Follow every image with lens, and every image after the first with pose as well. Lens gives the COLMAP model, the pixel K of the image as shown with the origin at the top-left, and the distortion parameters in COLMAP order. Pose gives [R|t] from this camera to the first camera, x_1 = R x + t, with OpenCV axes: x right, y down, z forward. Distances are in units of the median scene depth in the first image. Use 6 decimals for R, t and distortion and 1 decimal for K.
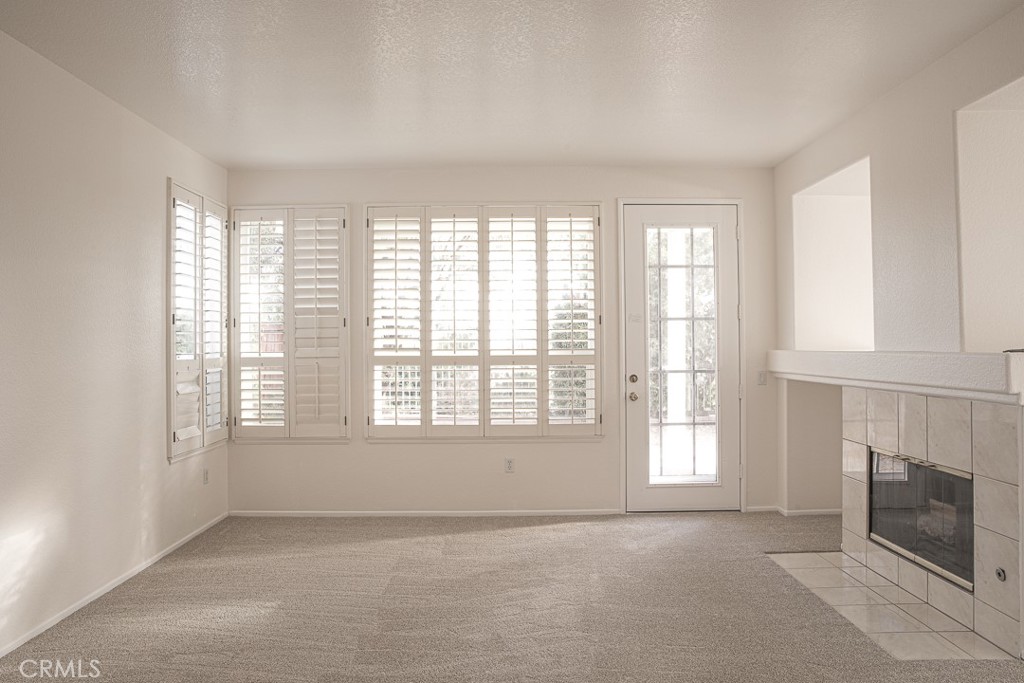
lens RADIAL K [[702.9, 0, 513.5], [0, 702.9, 345.3], [0, 0, 1]] dist [-0.107618, 0.084202]
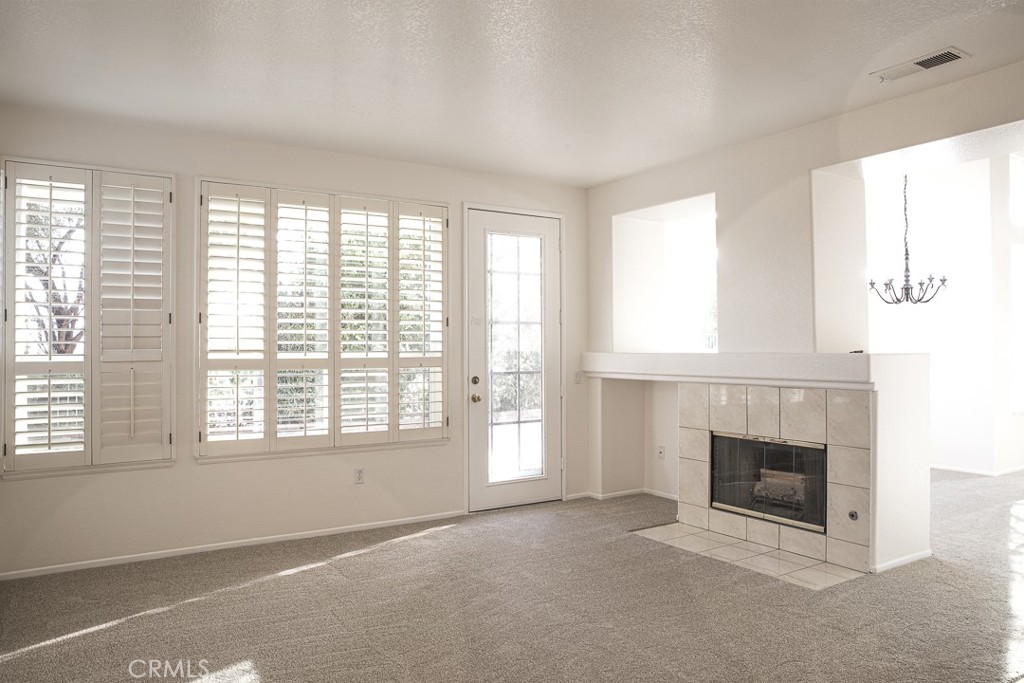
lens RADIAL K [[702.9, 0, 509.4], [0, 702.9, 345.5], [0, 0, 1]] dist [-0.107618, 0.084202]
pose [[0.849984, 0.005118, 0.526783, -0.328144], [-0.002101, 0.999978, -0.006325, 0.003212], [-0.526804, 0.004270, 0.849976, 0.106750]]
